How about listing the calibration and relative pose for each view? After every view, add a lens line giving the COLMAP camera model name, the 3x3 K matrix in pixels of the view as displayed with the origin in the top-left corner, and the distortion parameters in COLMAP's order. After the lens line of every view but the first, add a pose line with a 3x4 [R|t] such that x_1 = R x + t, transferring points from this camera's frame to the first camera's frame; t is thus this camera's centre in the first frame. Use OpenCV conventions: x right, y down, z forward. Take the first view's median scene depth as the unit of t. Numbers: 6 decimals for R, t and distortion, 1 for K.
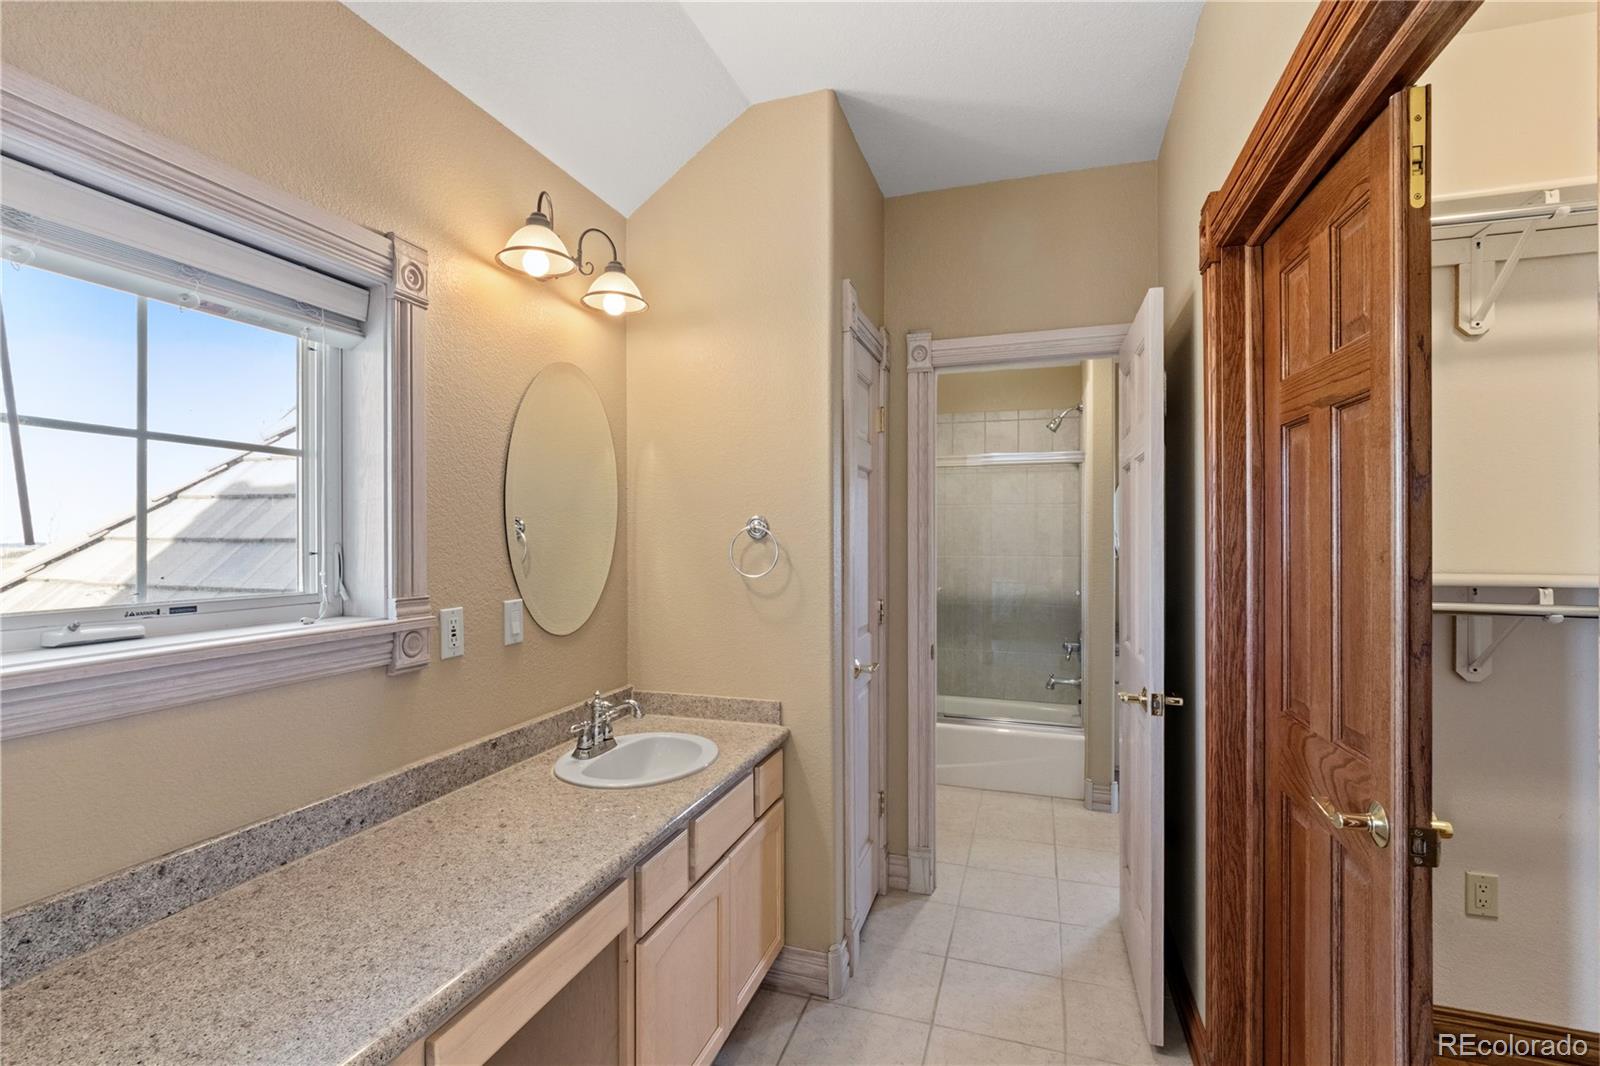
lens RADIAL K [[745.8, 0, 798.2], [0, 745.8, 535.6], [0, 0, 1]] dist [-0.001283, -0.000352]
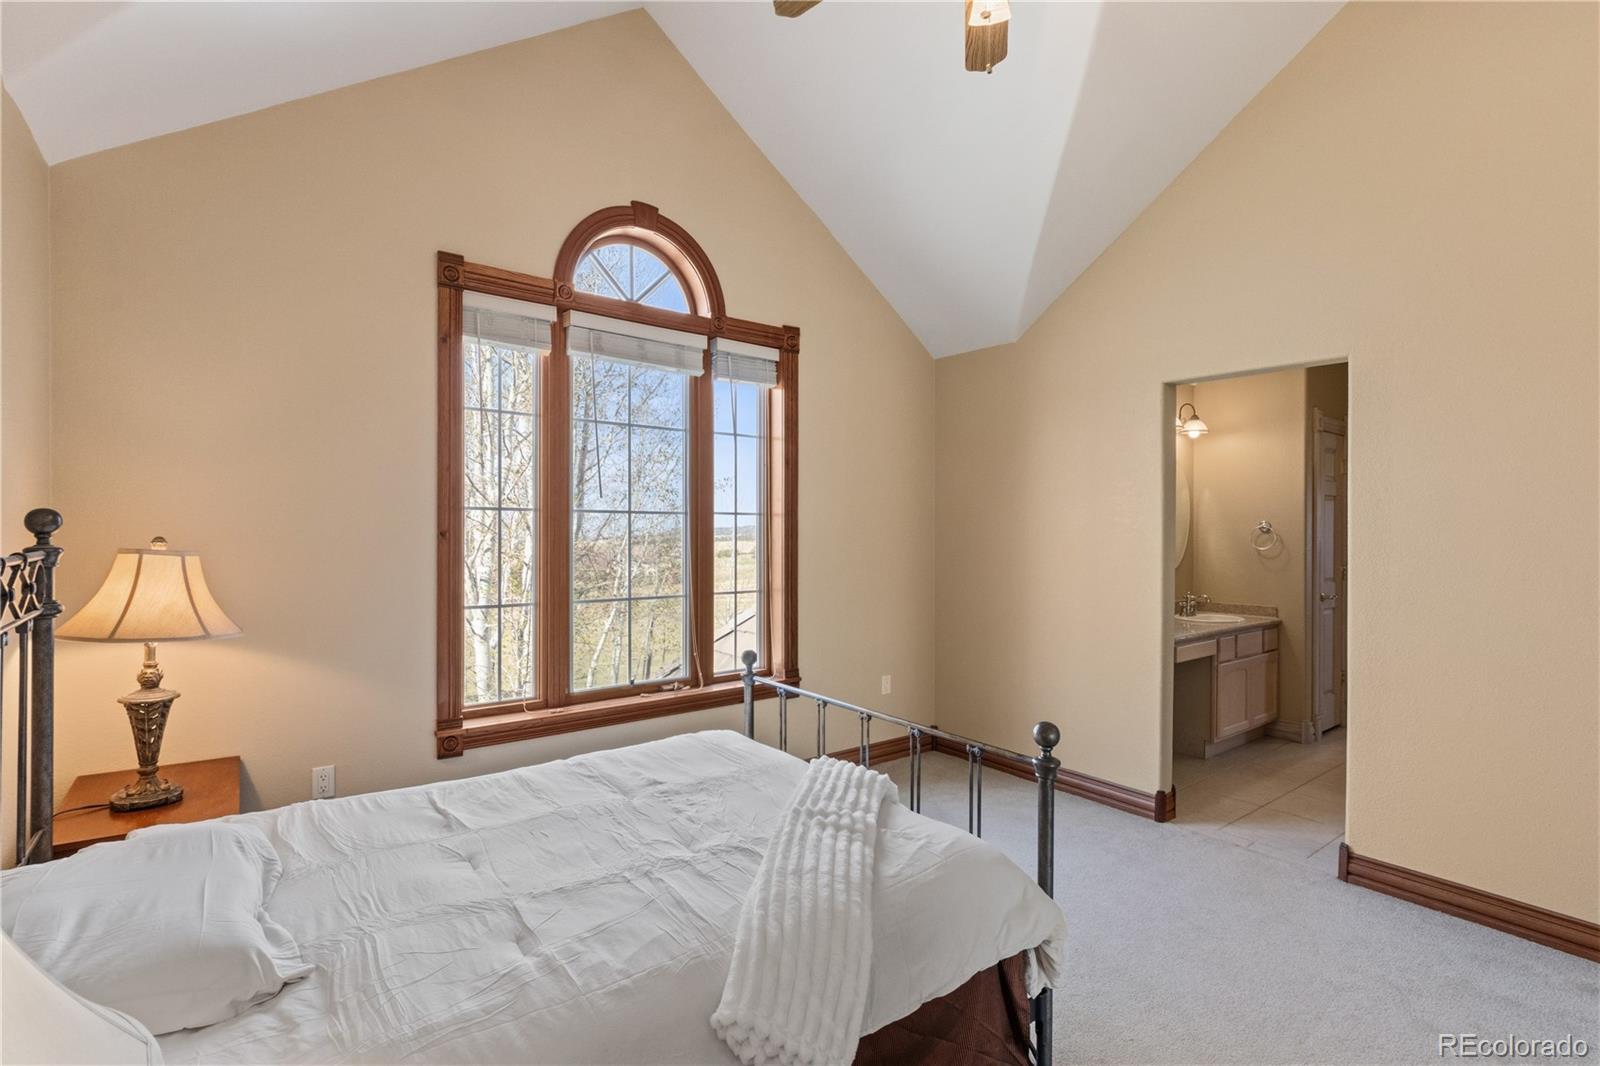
lens RADIAL K [[745.8, 0, 792.3], [0, 745.8, 530.2], [0, 0, 1]] dist [-0.001283, -0.000352]
pose [[0.815567, 0.004950, -0.578641, 0.080763], [-0.006165, 0.999981, -0.000136, 0.007755], [0.578630, 0.003678, 0.815582, -1.578552]]
